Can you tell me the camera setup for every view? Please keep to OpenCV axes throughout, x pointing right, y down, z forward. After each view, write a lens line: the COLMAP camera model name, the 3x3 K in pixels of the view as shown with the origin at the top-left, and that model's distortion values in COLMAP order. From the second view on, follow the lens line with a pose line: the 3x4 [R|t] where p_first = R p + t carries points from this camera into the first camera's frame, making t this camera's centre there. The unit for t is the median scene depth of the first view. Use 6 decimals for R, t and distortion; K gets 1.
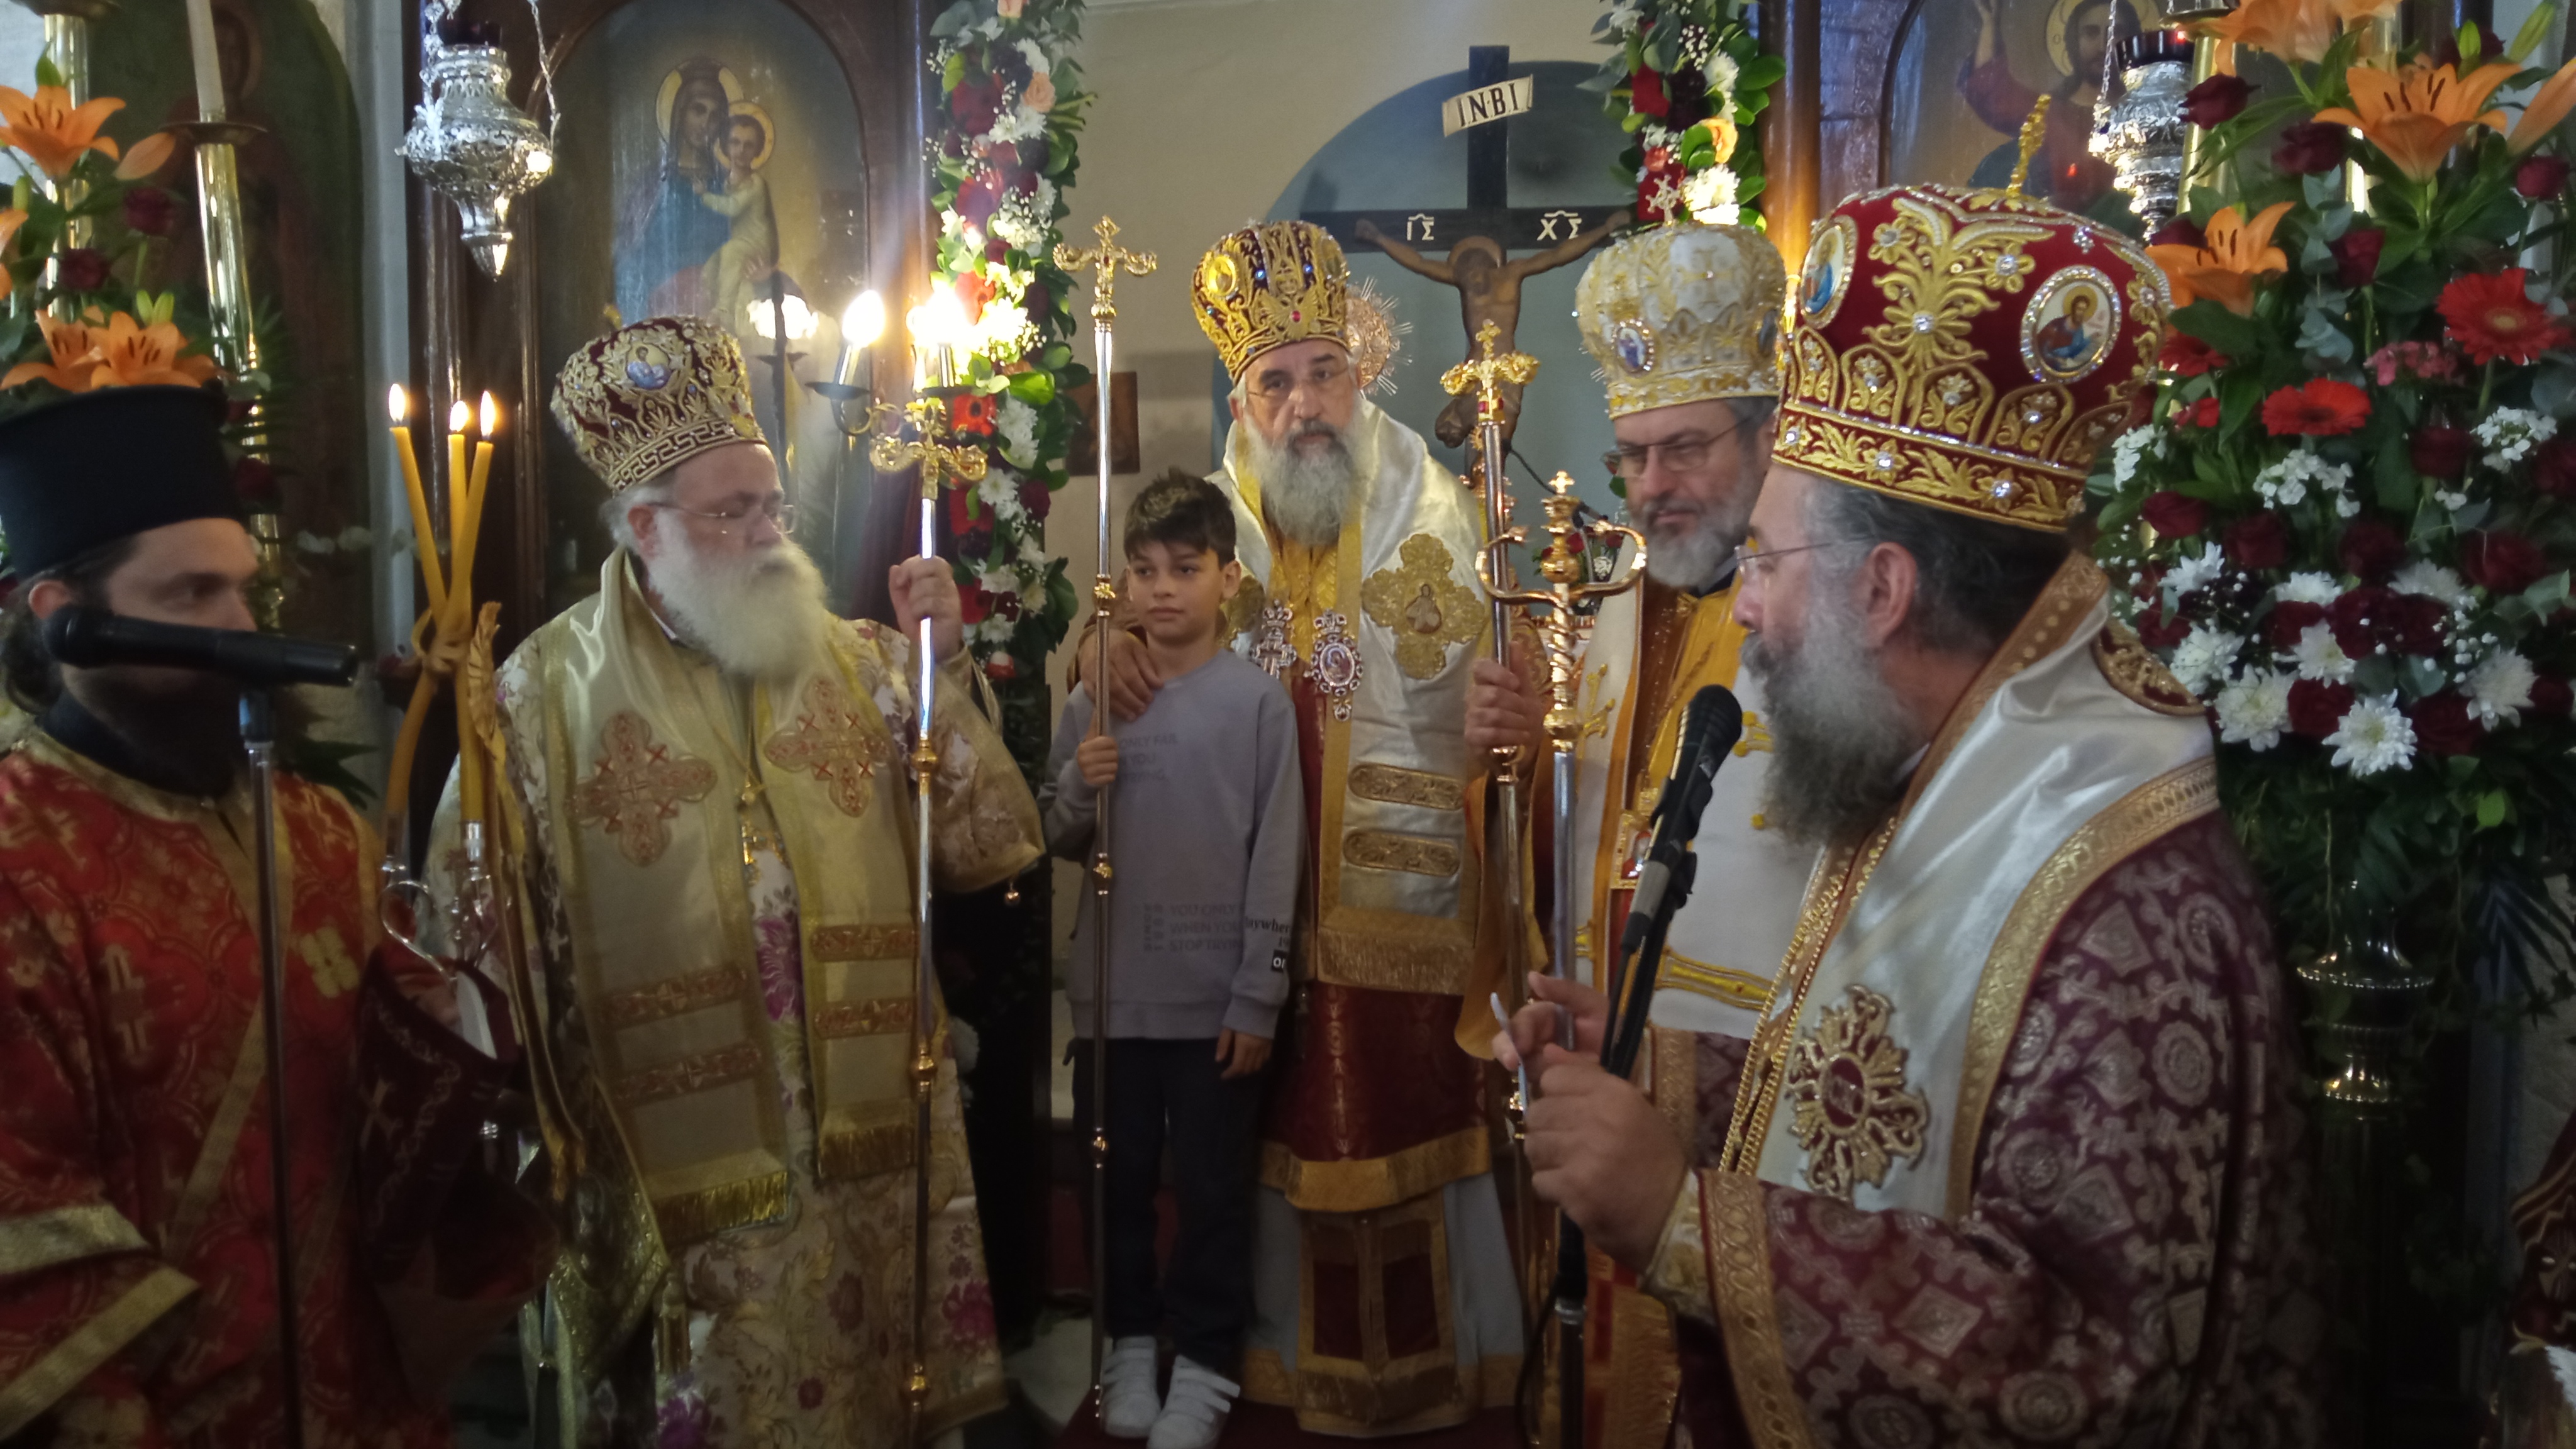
lens RADIAL K [[2094.9, 0, 1267.3], [0, 2094.9, 764.2], [0, 0, 1]] dist [0.100056, -0.161867]
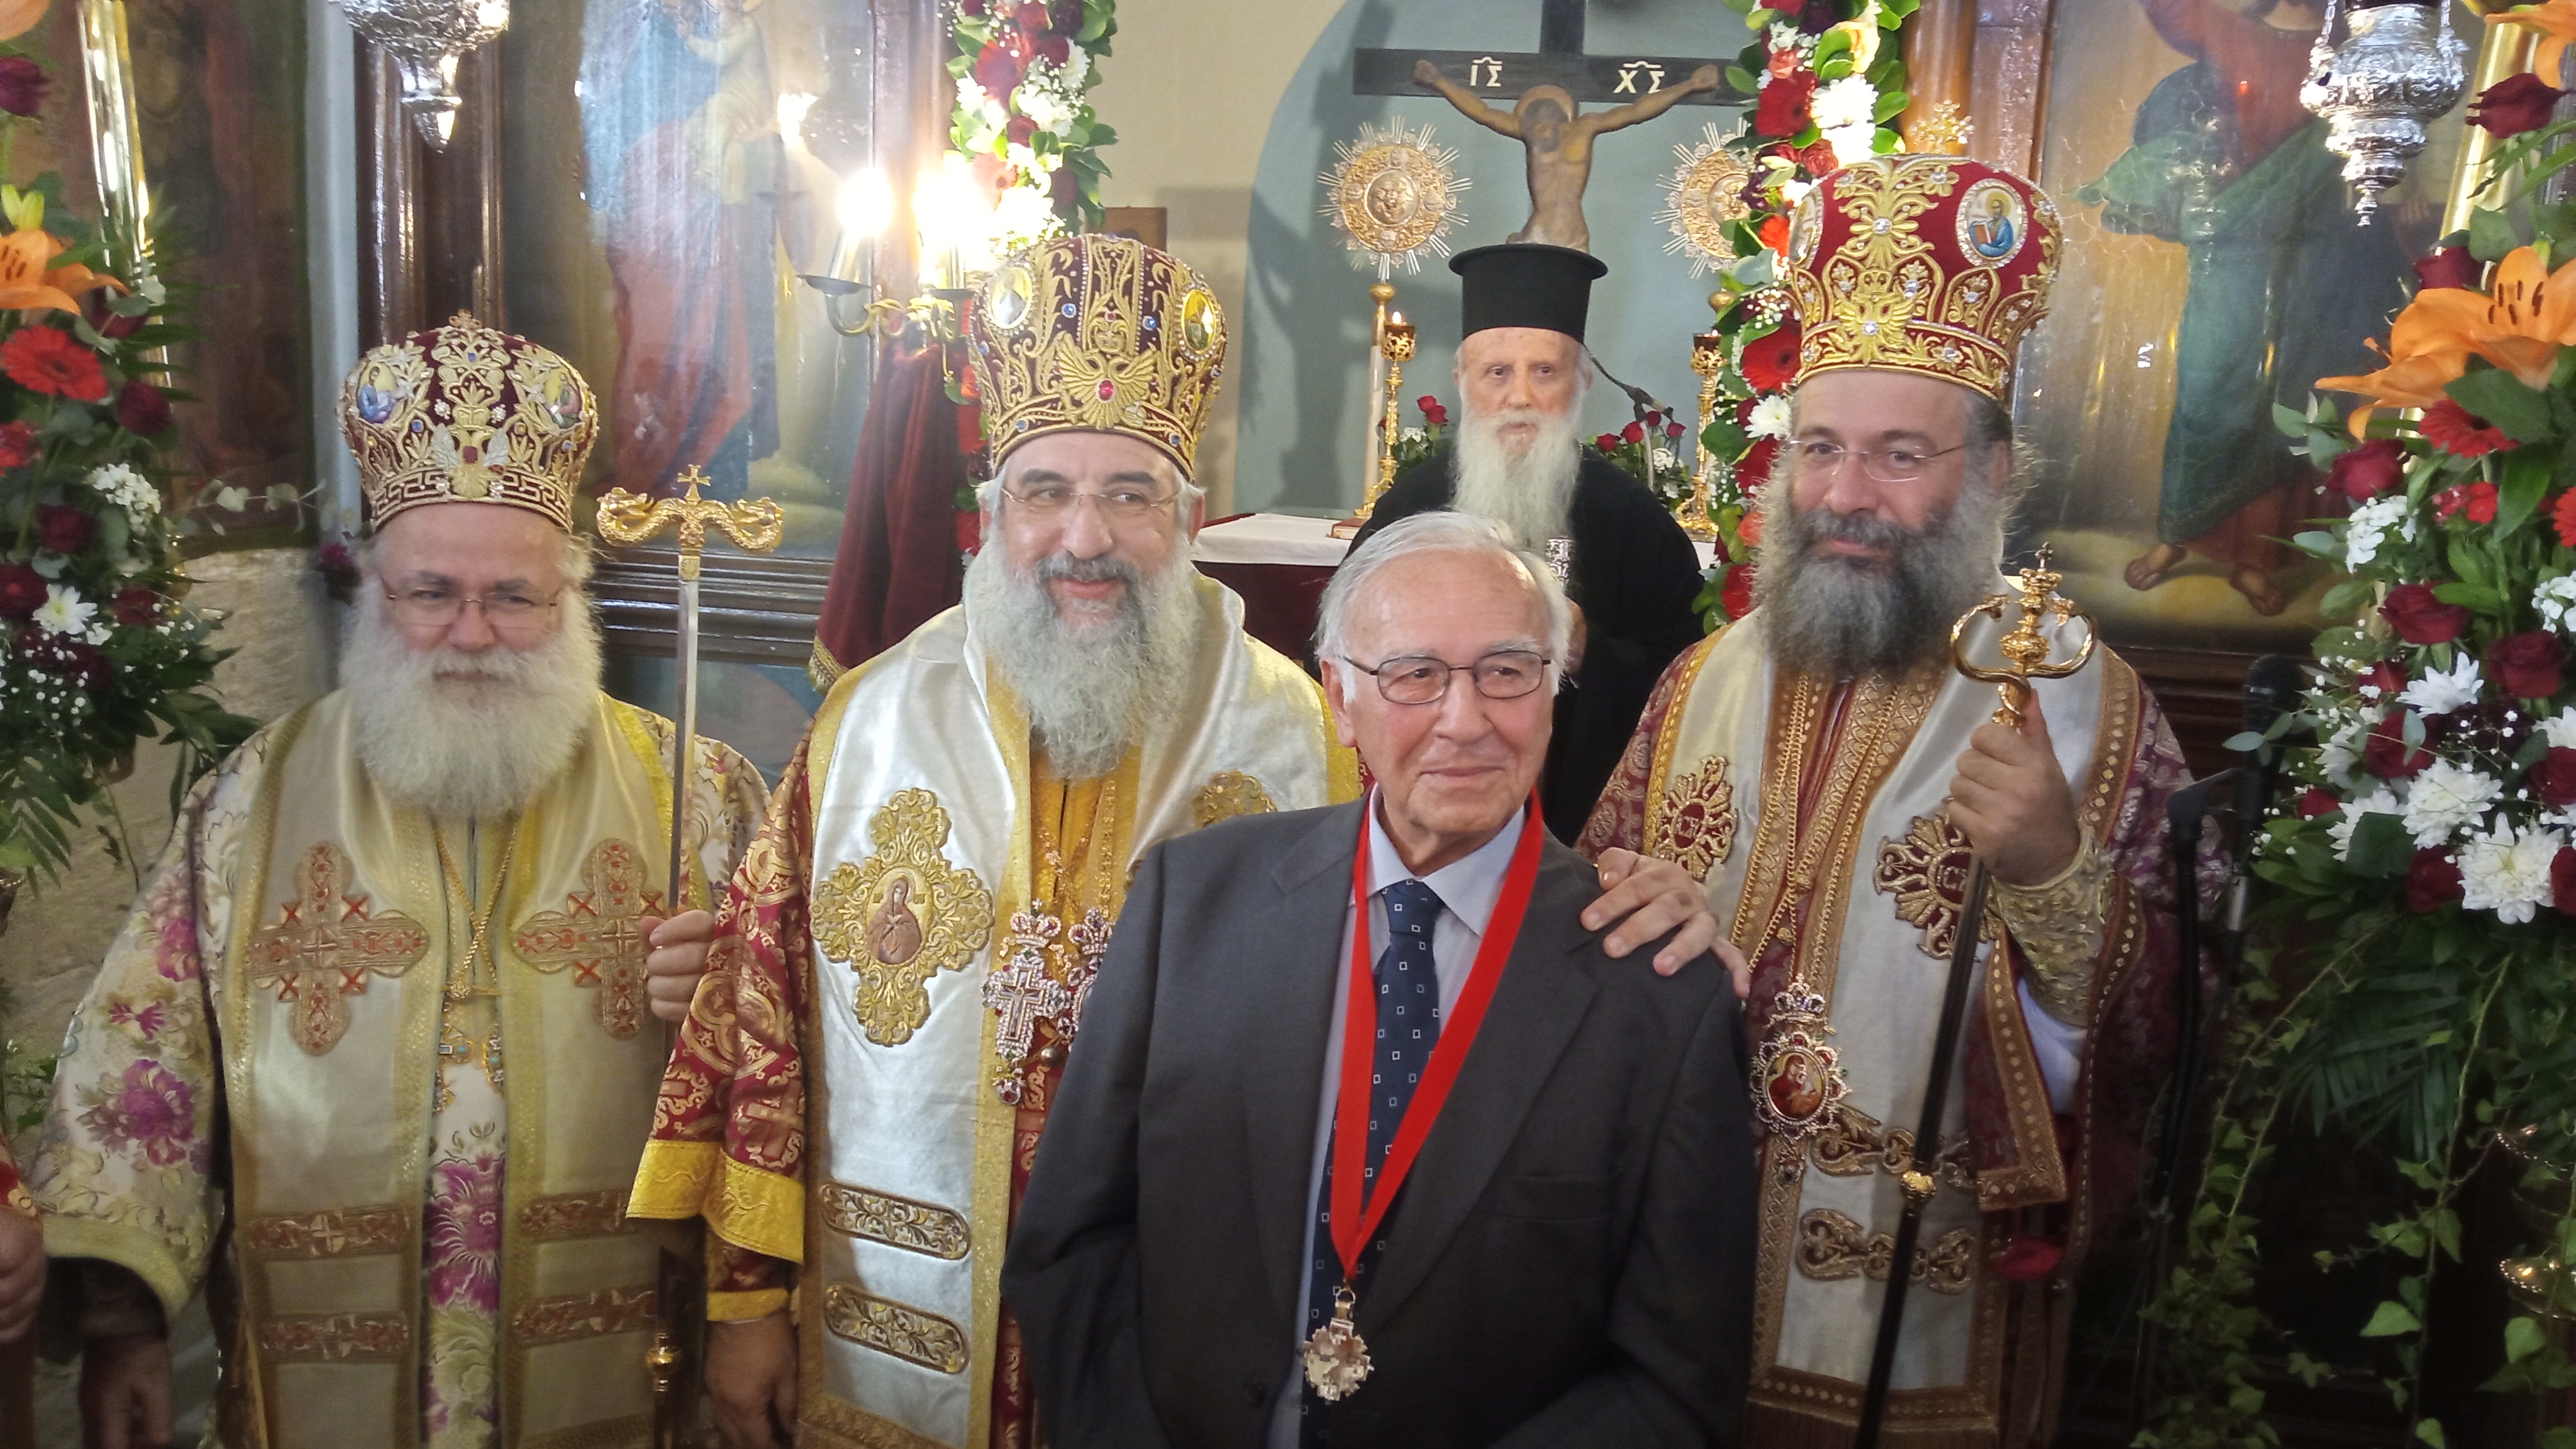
lens RADIAL K [[2094.9, 0, 1279.1], [0, 2094.9, 760.0], [0, 0, 1]] dist [0.100056, -0.161867]
pose [[0.998966, 0.044974, 0.006656, -0.015886], [-0.045415, 0.993935, 0.100152, -0.081058], [-0.002112, -0.100351, 0.994950, 0.107286]]
